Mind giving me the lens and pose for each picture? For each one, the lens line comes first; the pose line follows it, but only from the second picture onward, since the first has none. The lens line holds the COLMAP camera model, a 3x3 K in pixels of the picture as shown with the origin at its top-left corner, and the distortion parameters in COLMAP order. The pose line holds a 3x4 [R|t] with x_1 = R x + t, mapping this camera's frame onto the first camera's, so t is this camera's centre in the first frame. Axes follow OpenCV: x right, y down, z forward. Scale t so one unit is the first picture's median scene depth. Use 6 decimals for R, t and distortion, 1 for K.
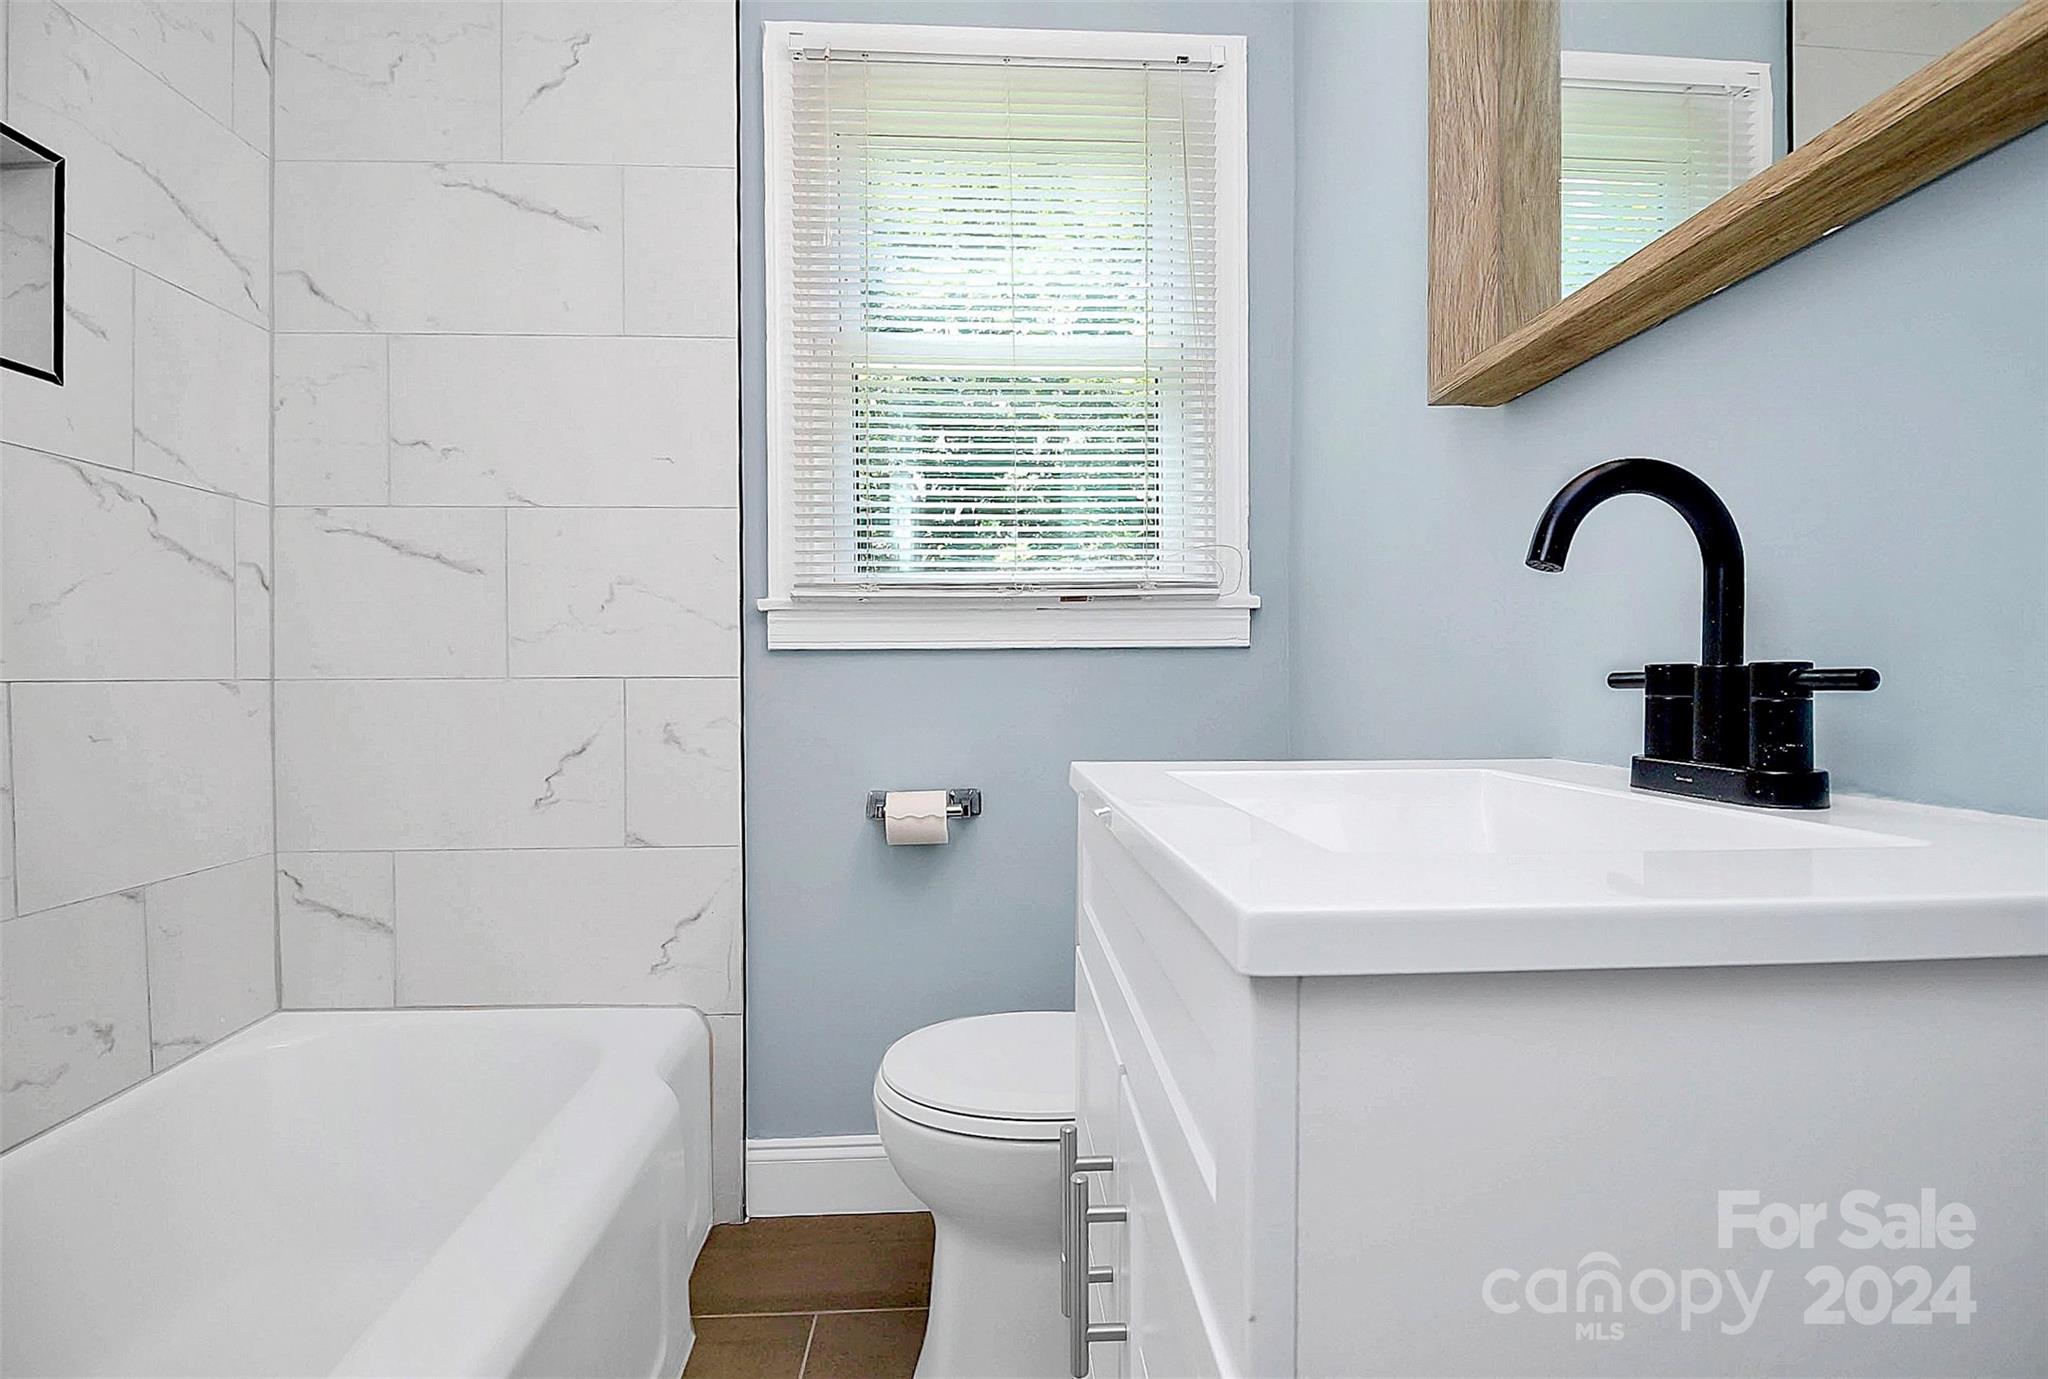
lens RADIAL K [[971.9, 0, 1035.1], [0, 971.9, 694.7], [0, 0, 1]] dist [-0.019471, -0.003700]
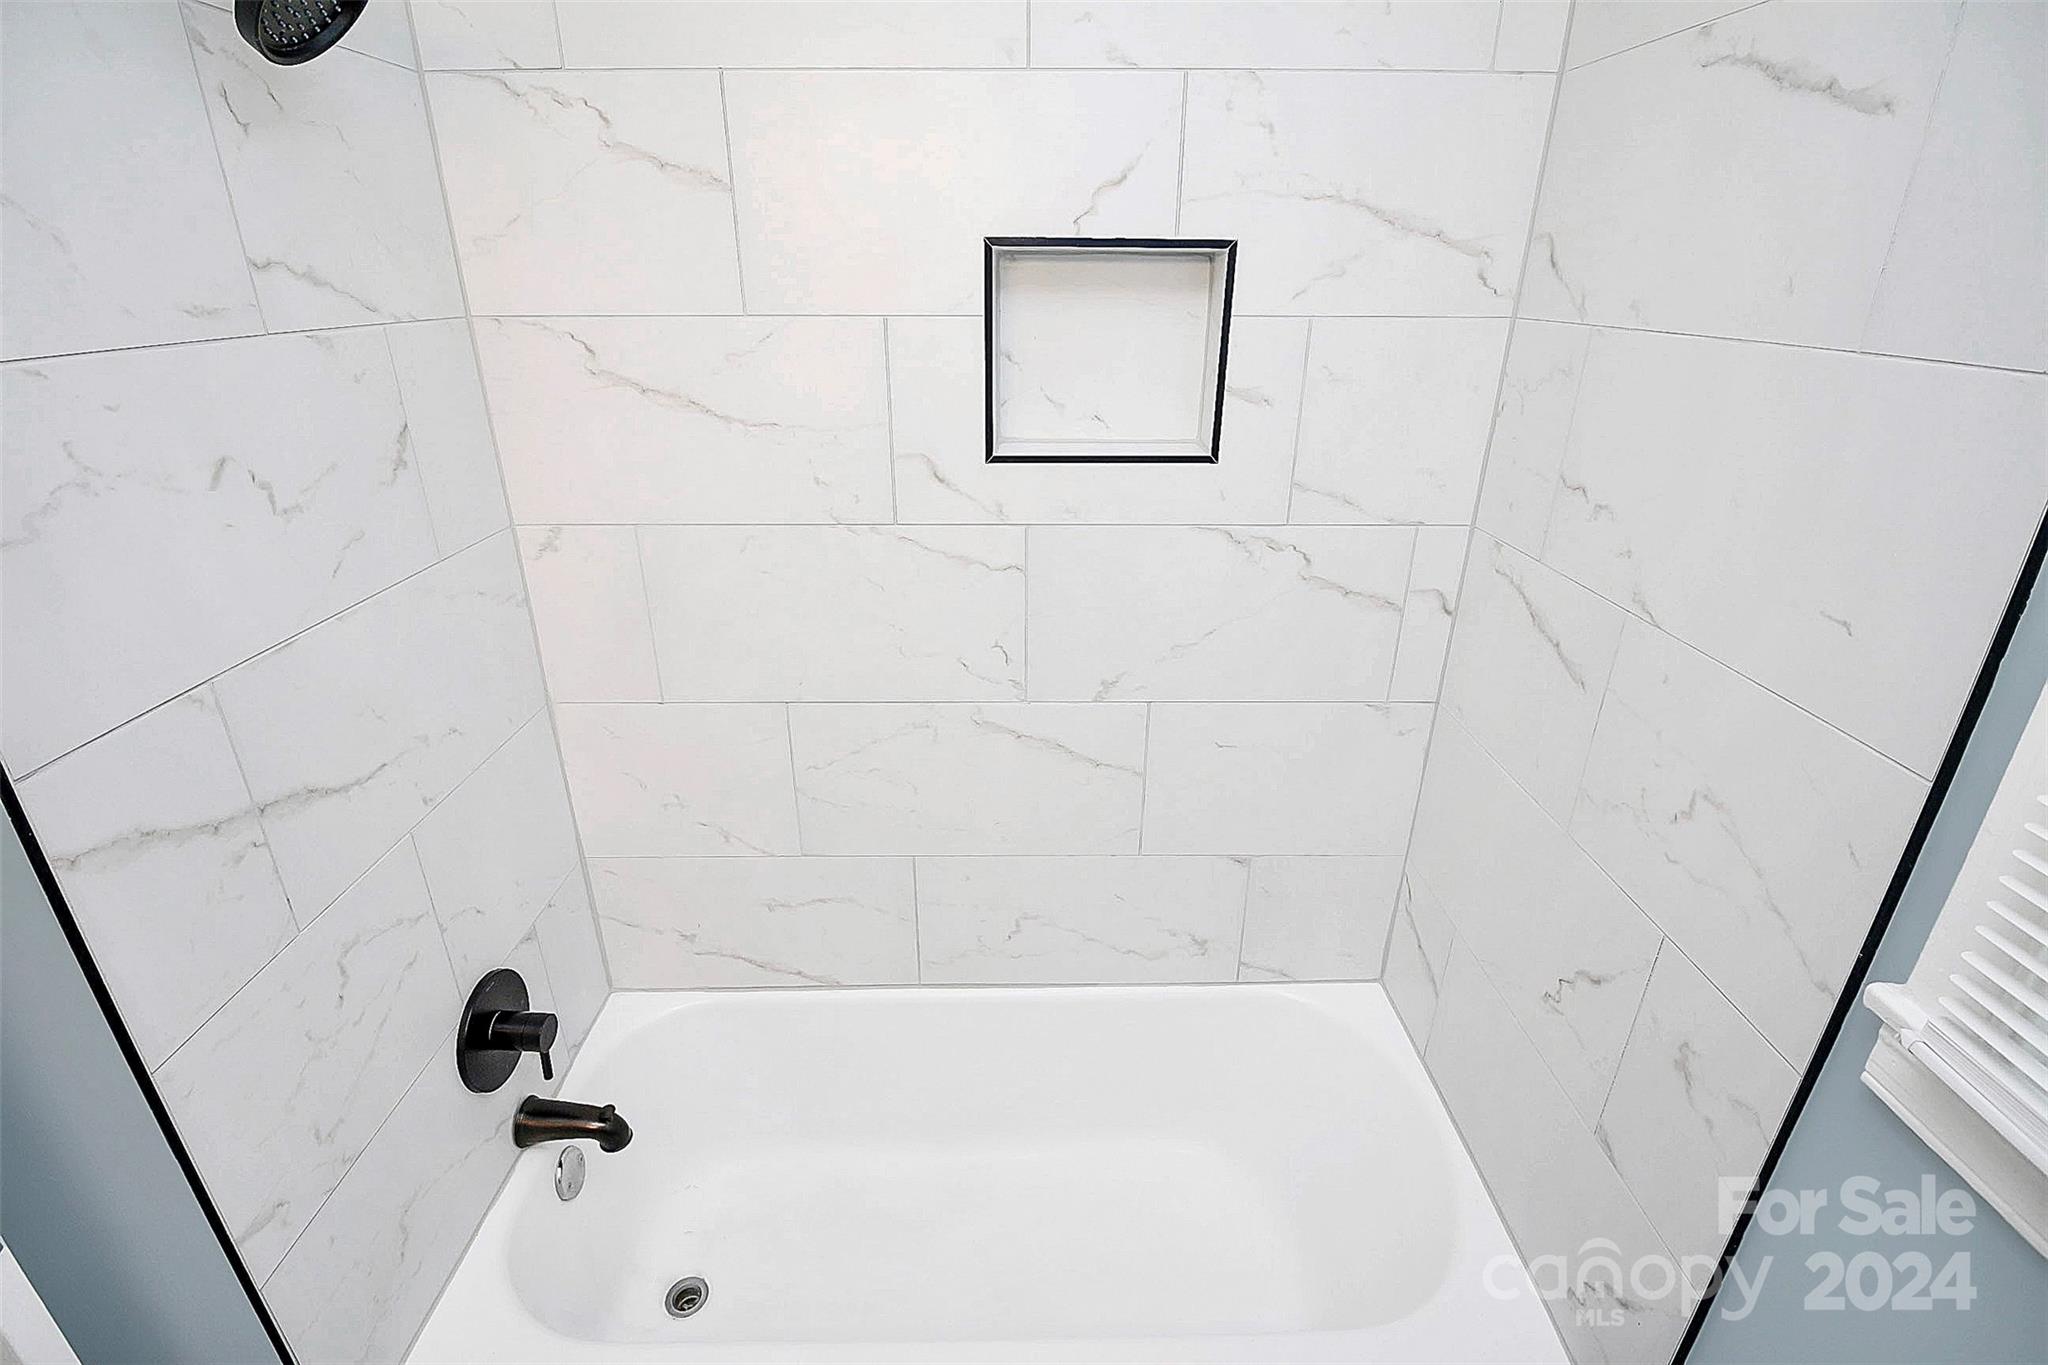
lens RADIAL K [[969.6, 0, 1028.6], [0, 969.6, 676.0], [0, 0, 1]] dist [-0.006849, -0.006506]
pose [[-0.060487, 0.399598, -0.914693, 0.110123], [-0.028900, 0.915286, 0.401768, -0.456945], [0.997751, 0.050736, -0.043815, 0.697016]]
